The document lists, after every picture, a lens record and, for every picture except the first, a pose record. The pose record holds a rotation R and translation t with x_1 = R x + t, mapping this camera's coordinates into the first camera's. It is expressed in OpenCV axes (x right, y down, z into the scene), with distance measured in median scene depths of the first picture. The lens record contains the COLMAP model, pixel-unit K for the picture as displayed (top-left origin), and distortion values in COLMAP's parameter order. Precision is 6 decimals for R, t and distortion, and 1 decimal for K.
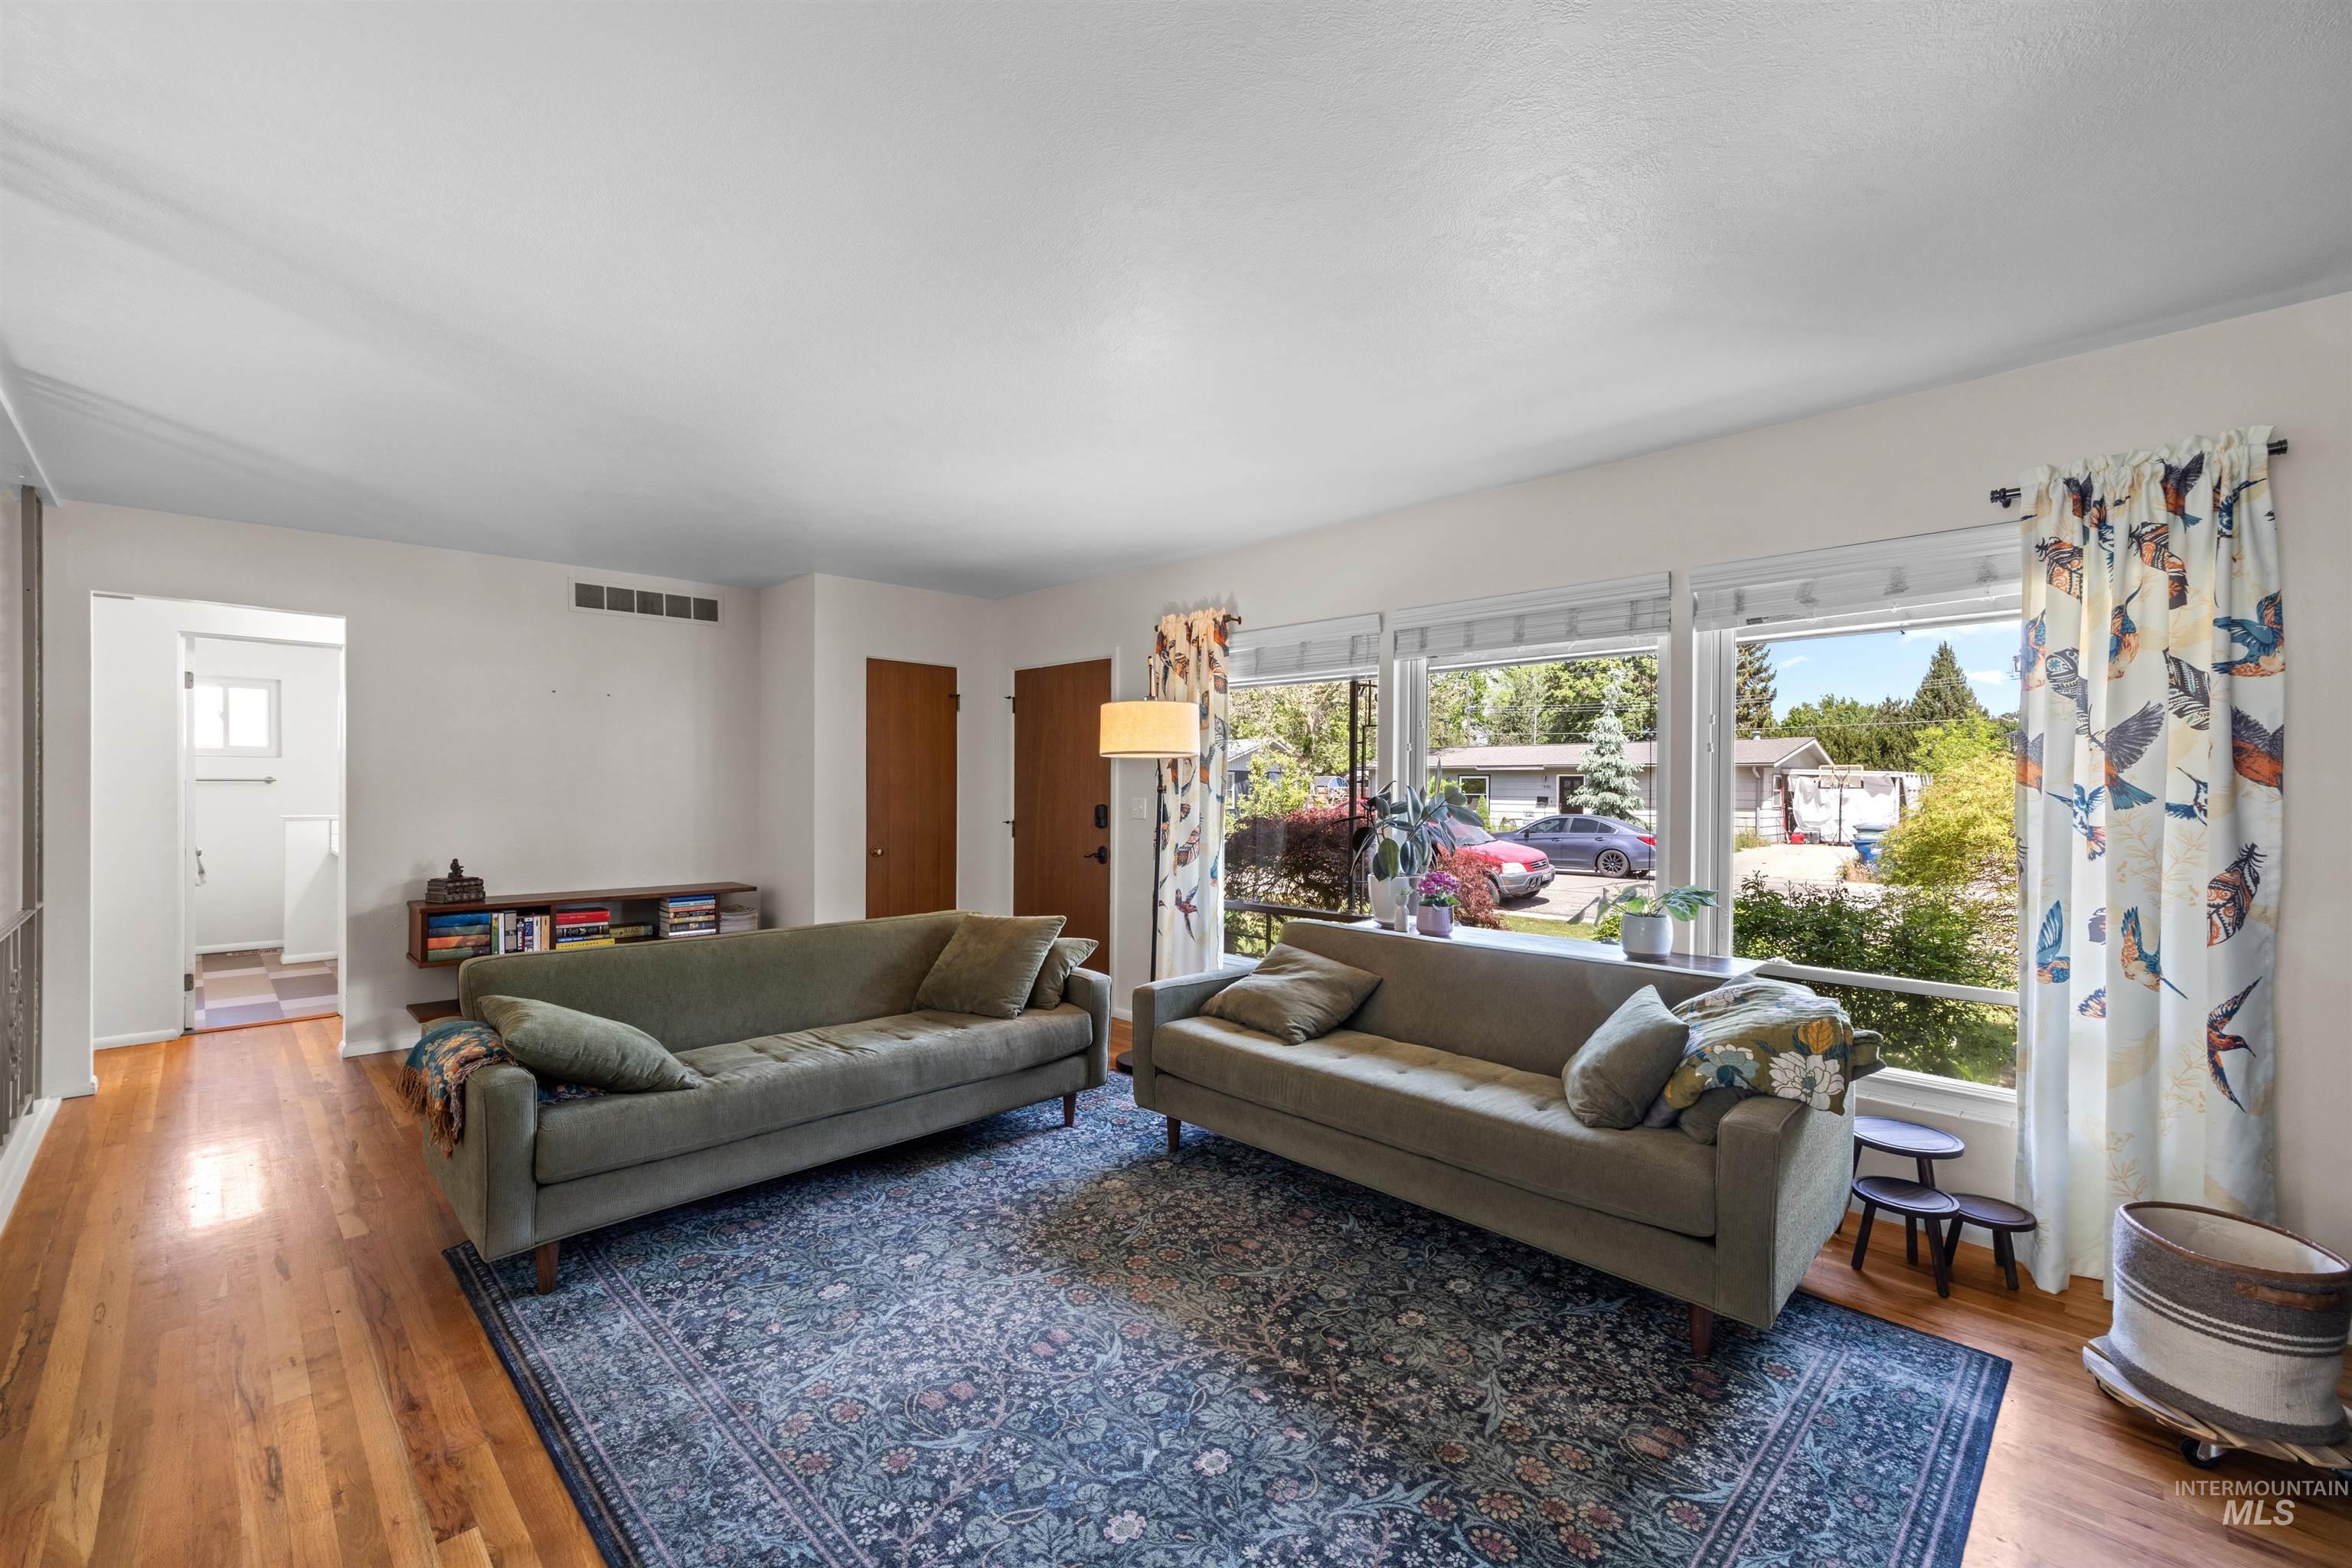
lens RADIAL K [[970.1, 0, 1179.1], [0, 970.1, 793.1], [0, 0, 1]] dist [0.009827, 0.000116]
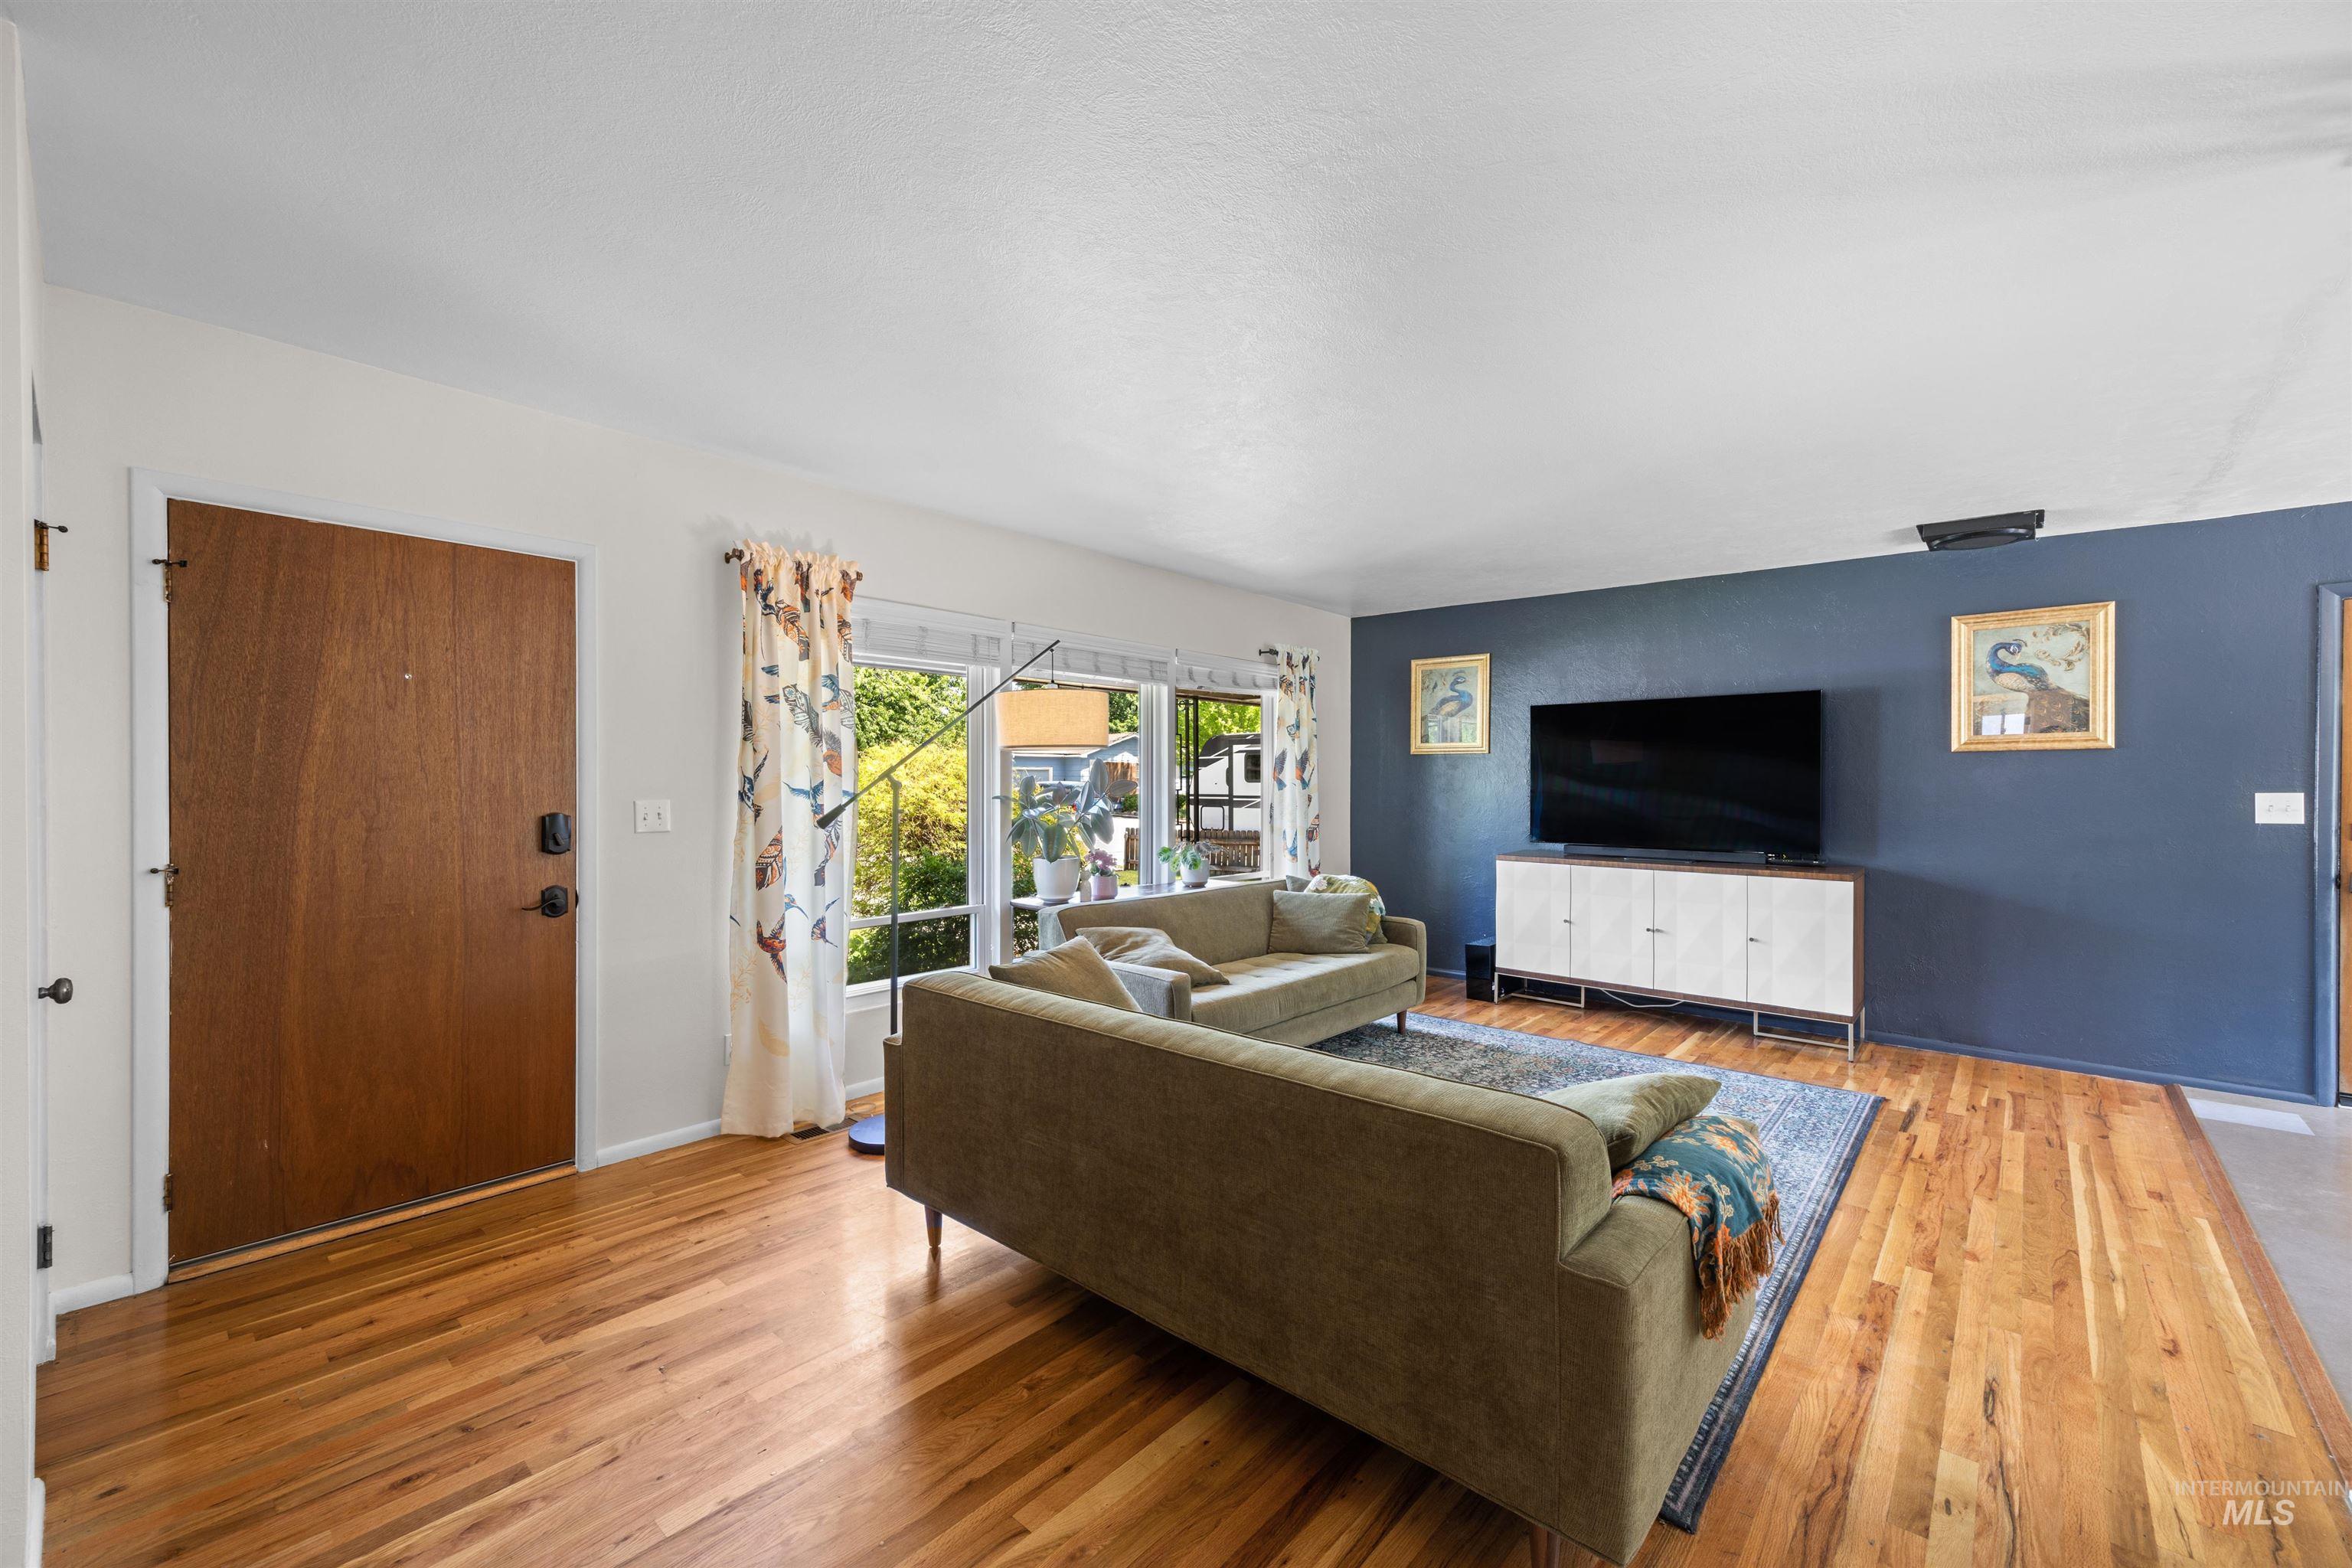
lens RADIAL K [[935.8, 0, 1165.0], [0, 935.8, 784.3], [0, 0, 1]] dist [0.001981, -0.000056]
pose [[-0.043397, -0.011190, 0.998995, -1.493079], [0.003925, 0.999928, 0.011371, -0.024476], [-0.999050, 0.004415, -0.043350, 1.526145]]
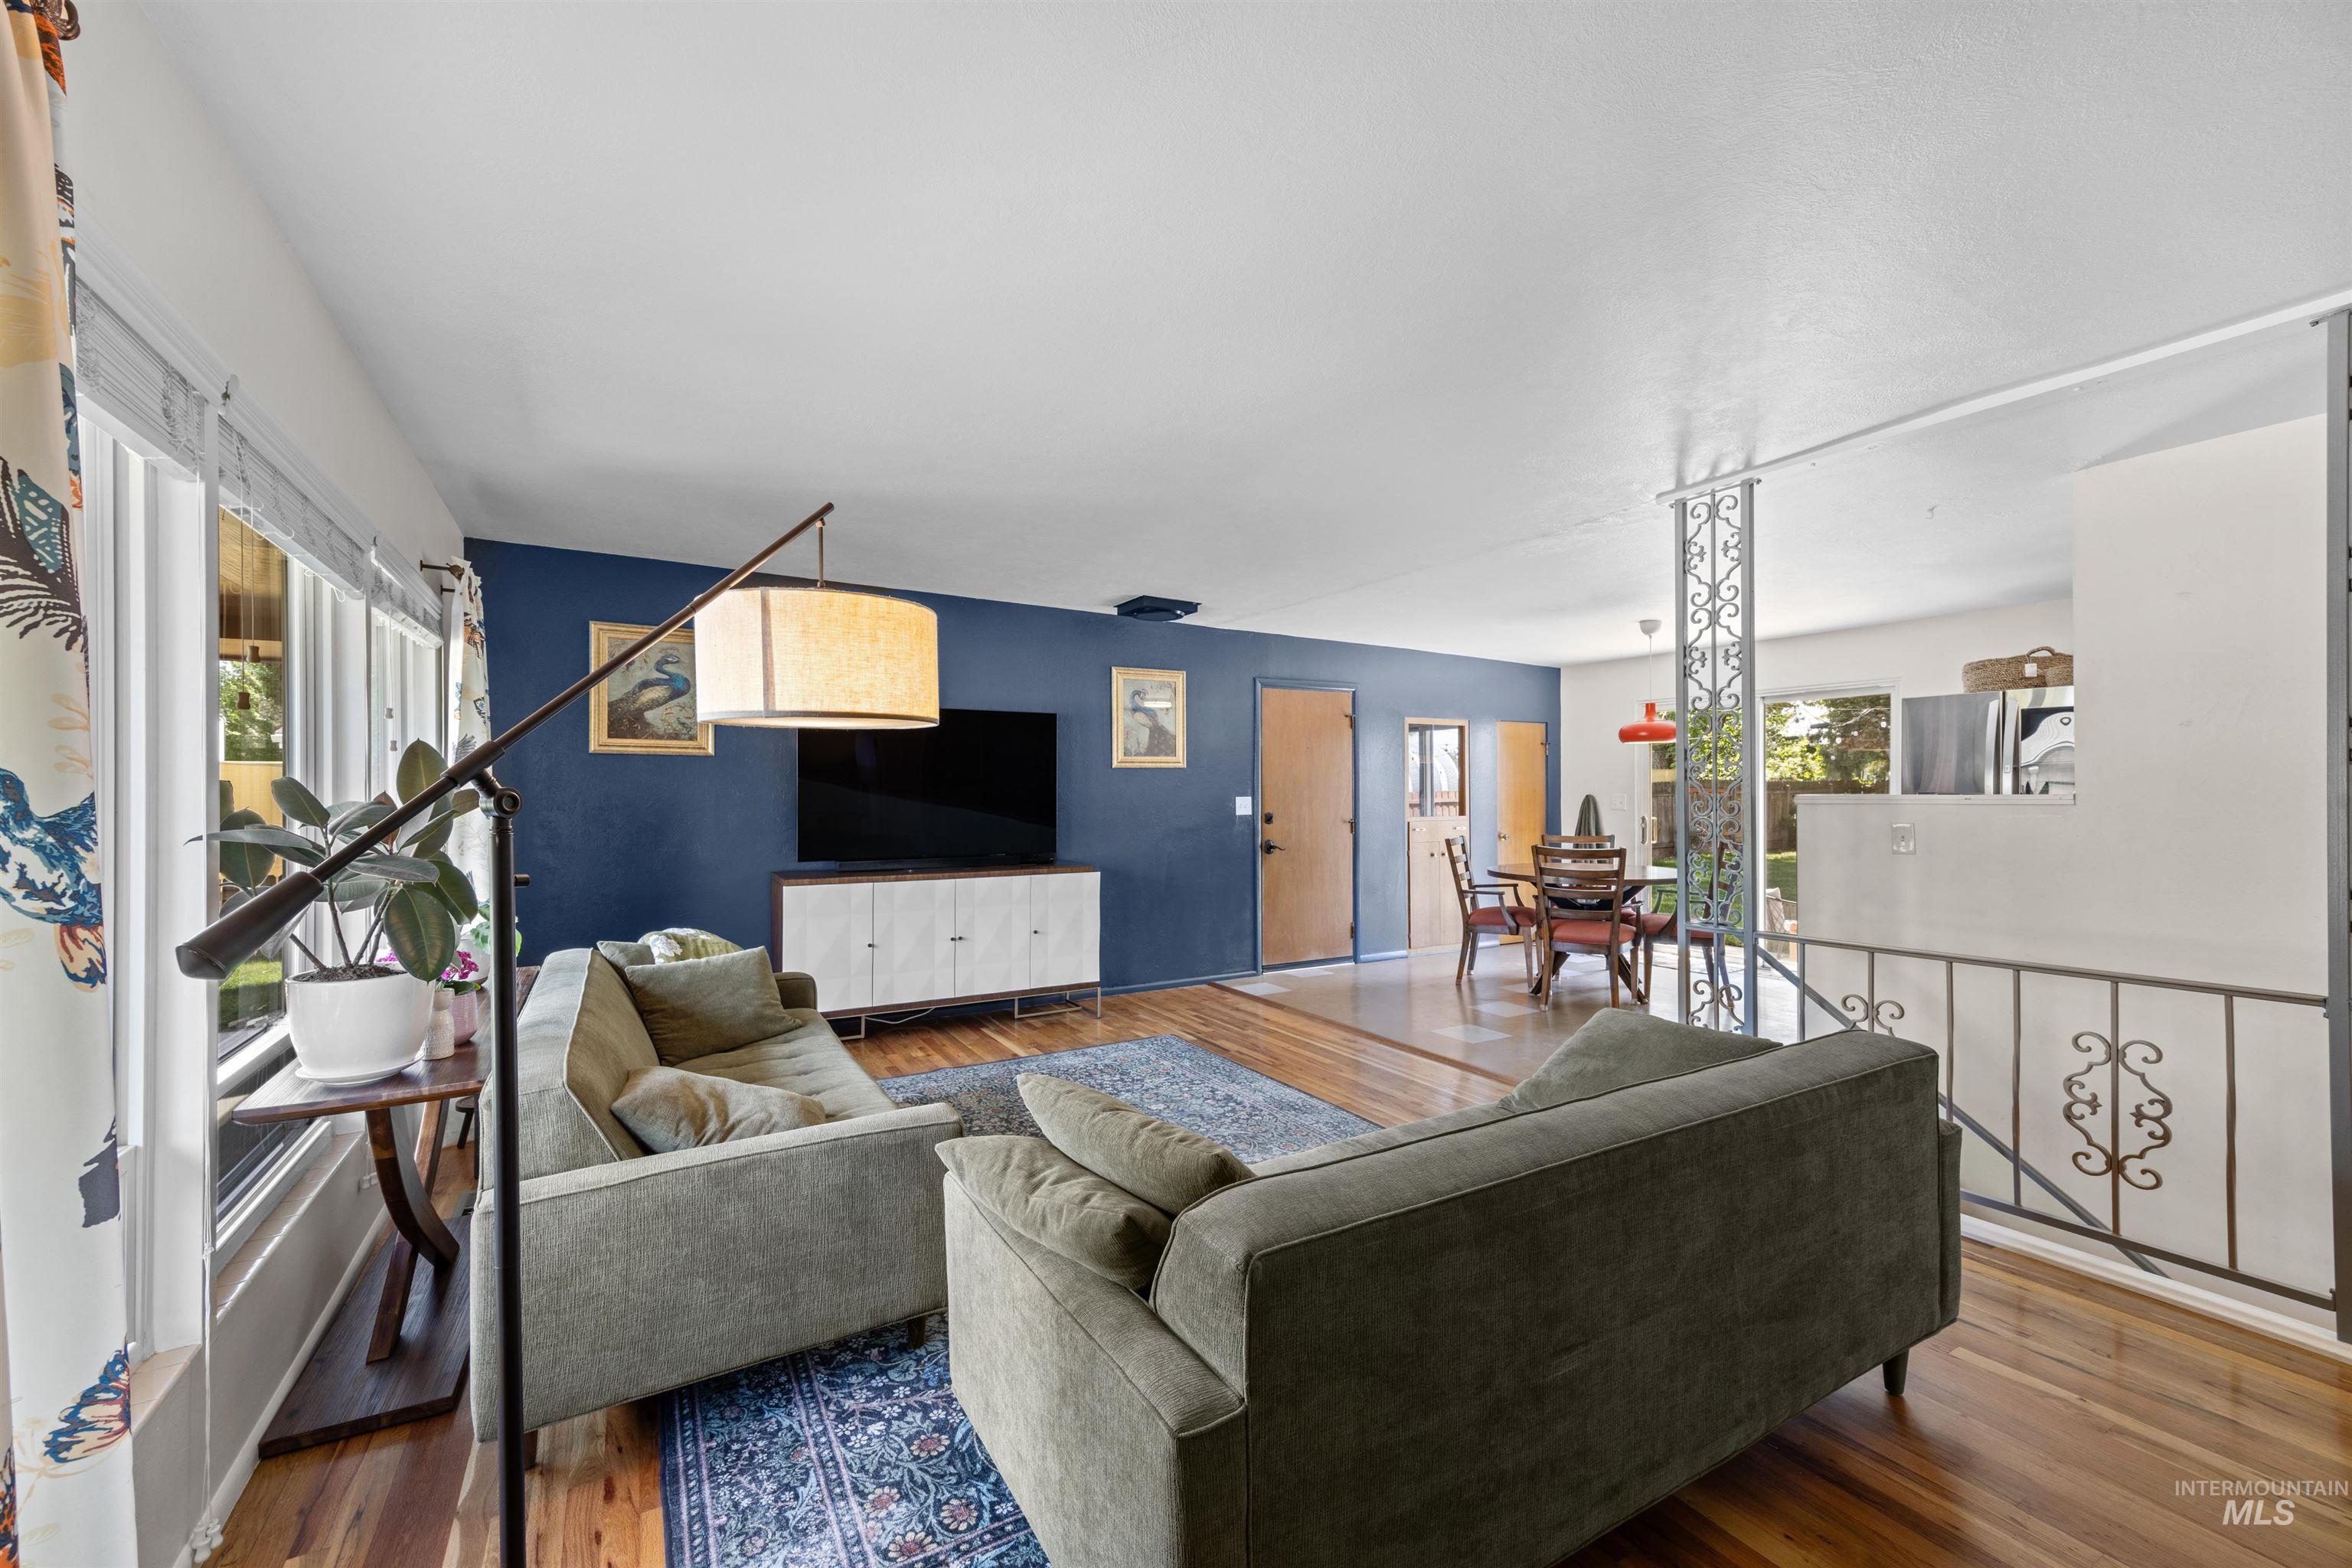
lens RADIAL K [[935.8, 0, 1165.0], [0, 935.8, 784.3], [0, 0, 1]] dist [0.001981, -0.000056]
pose [[-0.962833, -0.002772, 0.270082, -0.480295], [-0.003403, 0.999992, -0.001867, -0.014402], [-0.270075, -0.002716, -0.962835, 2.236197]]
